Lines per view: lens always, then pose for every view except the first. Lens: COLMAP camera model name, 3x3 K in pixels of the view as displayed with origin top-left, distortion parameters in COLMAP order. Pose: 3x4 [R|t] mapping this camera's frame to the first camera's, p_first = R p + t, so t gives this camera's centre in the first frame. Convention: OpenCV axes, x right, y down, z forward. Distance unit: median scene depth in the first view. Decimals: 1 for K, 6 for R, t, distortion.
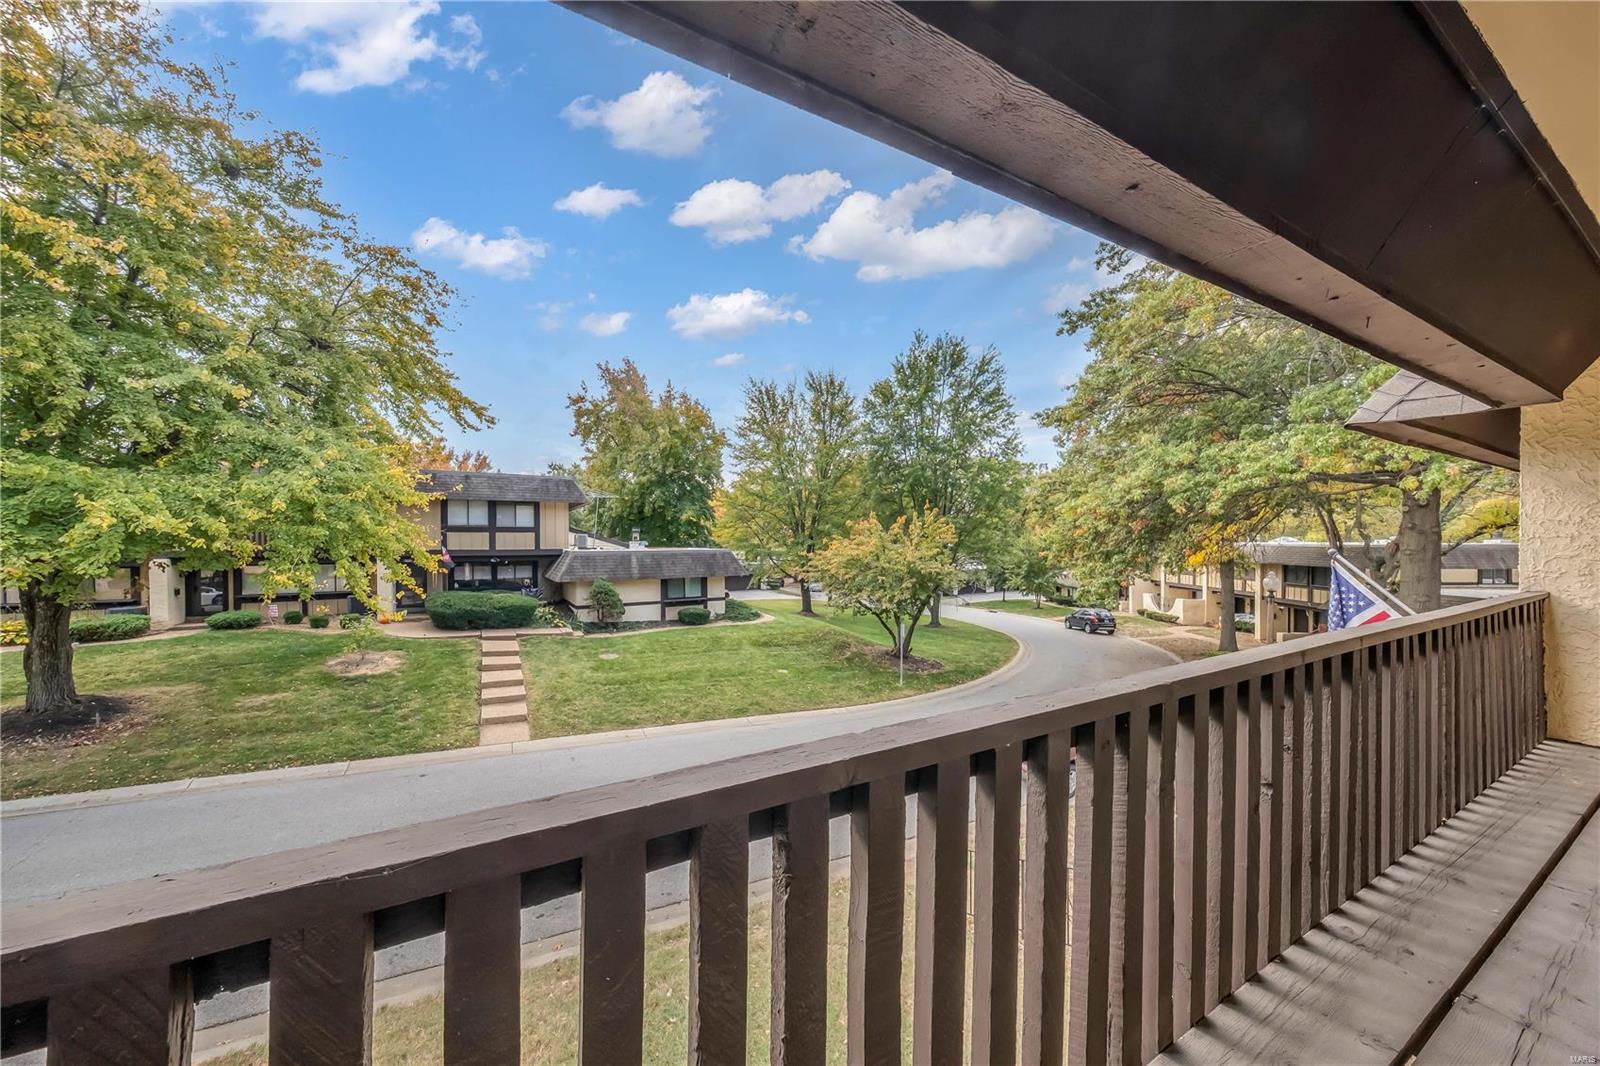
lens RADIAL K [[550.3, 0, 803.2], [0, 550.3, 538.5], [0, 0, 1]] dist [0.001055, 0.000112]
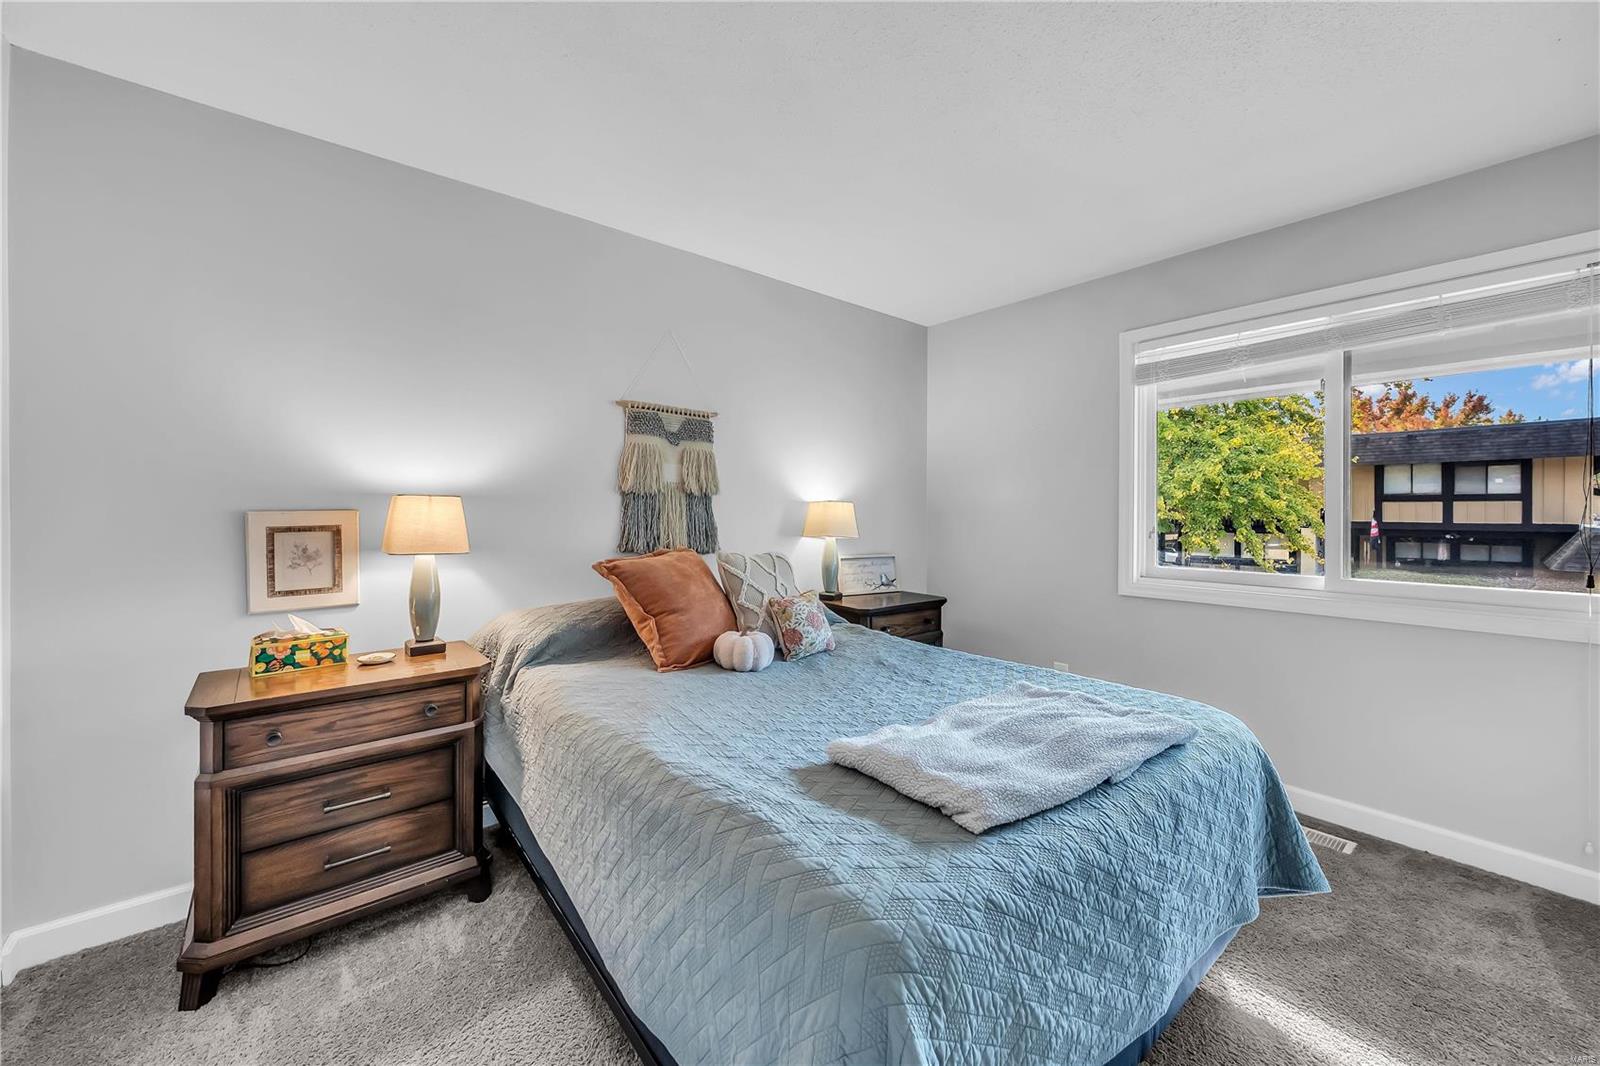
lens RADIAL K [[598.8, 0, 795.6], [0, 598.8, 524.3], [0, 0, 1]] dist [0.001570, 0.000364]
pose [[0.170658, 0.021563, -0.985094, 0.278725], [0.004011, 0.999737, 0.022578, -0.003268], [0.985322, -0.007804, 0.170527, -0.188399]]
